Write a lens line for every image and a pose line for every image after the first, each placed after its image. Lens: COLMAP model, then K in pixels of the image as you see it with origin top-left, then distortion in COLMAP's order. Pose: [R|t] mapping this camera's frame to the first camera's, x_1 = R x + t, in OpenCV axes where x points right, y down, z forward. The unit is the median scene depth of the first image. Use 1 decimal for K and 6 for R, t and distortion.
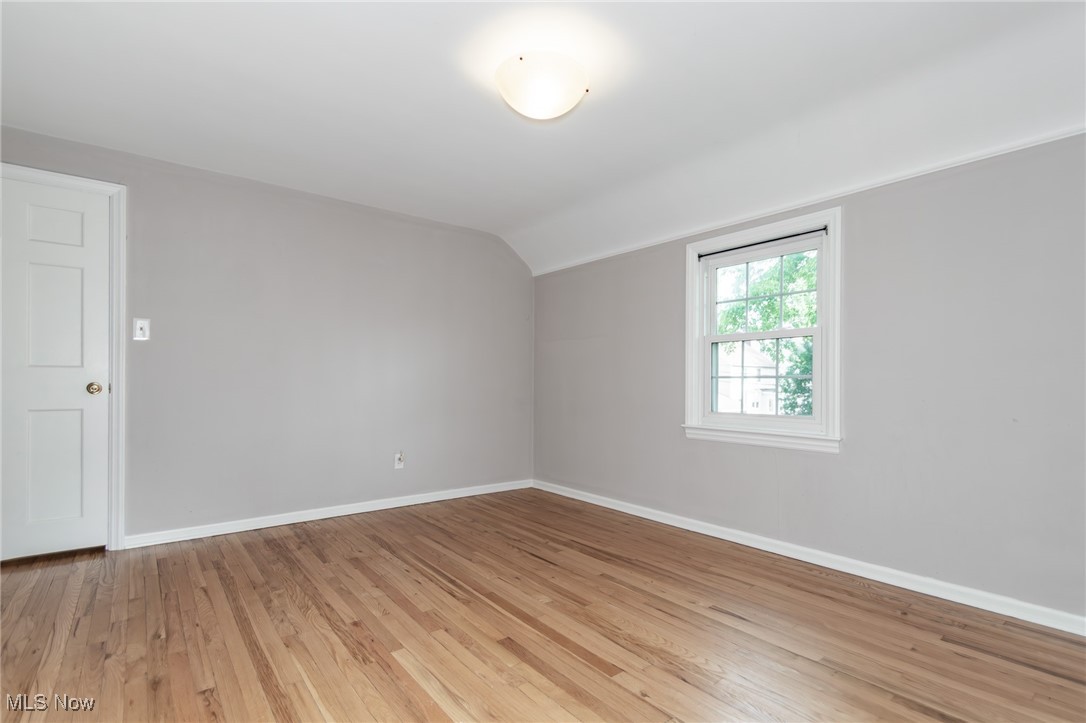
lens RADIAL K [[509.7, 0, 545.3], [0, 509.7, 384.3], [0, 0, 1]] dist [0.000216, -0.000173]
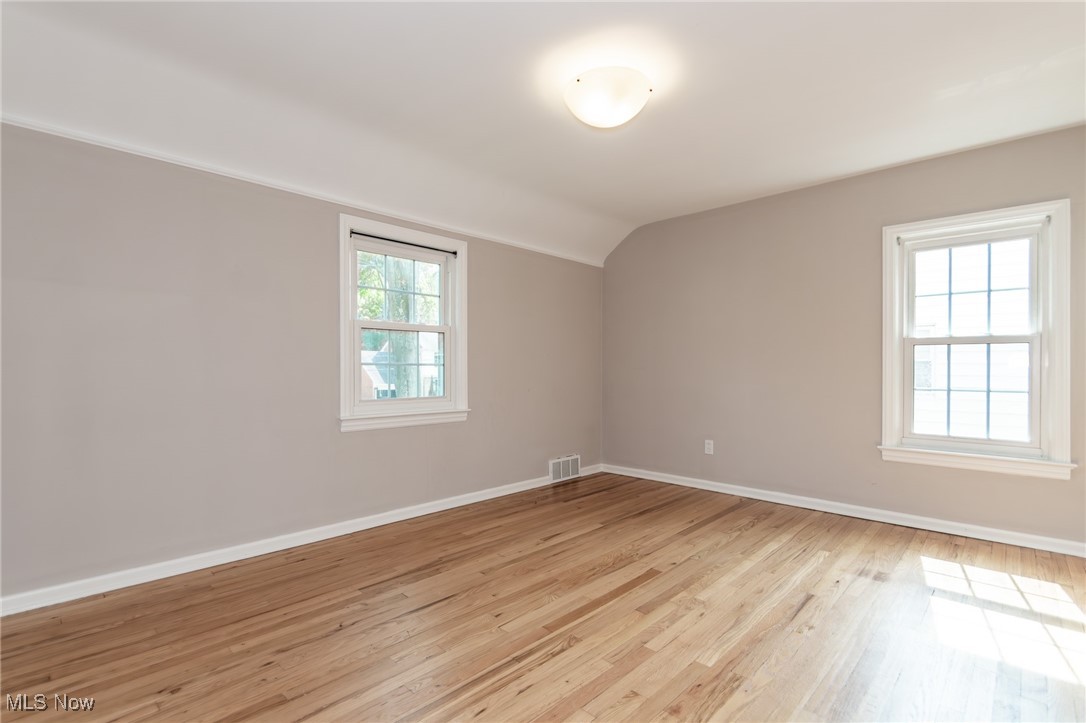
lens RADIAL K [[520.5, 0, 522.6], [0, 520.5, 365.6], [0, 0, 1]] dist [0.001548, -0.000959]
pose [[-0.128345, -0.002863, 0.991725, -0.918572], [-0.001827, 0.999995, 0.002650, -0.018592], [-0.991728, -0.001472, -0.128350, 1.118528]]
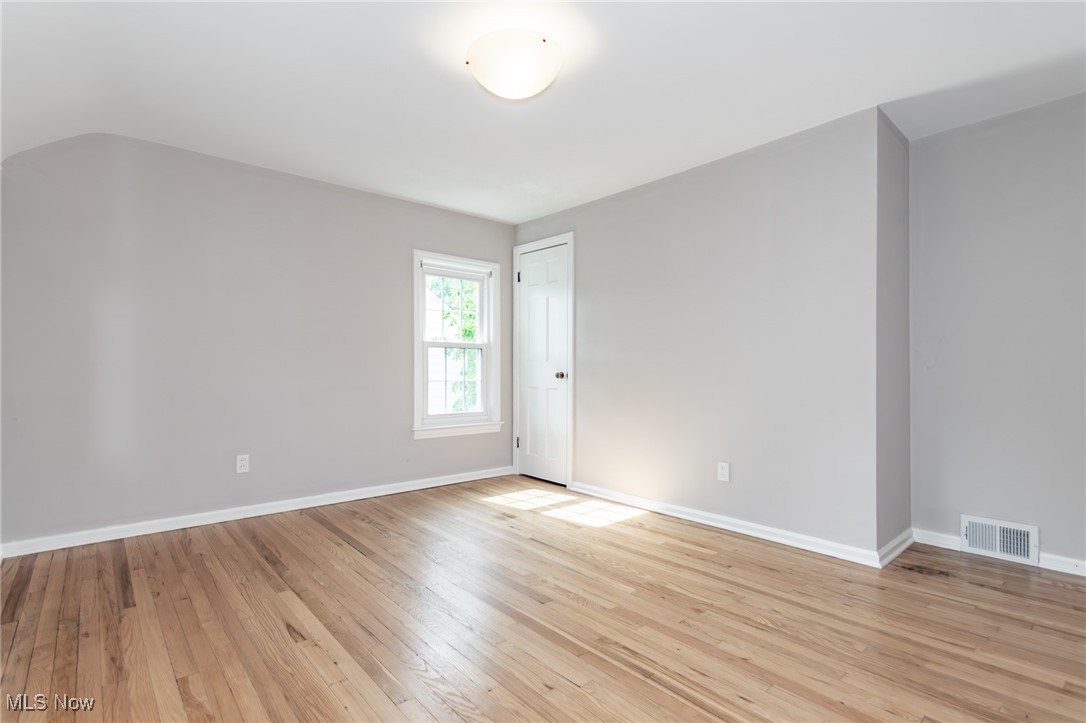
lens RADIAL K [[510.1, 0, 569.3], [0, 510.1, 365.1], [0, 0, 1]] dist [-0.000169, -0.000217]
pose [[-0.996515, -0.008535, -0.082976, -0.026665], [-0.008147, 0.999954, -0.005016, -0.004386], [0.083015, -0.004322, -0.996539, 1.691458]]
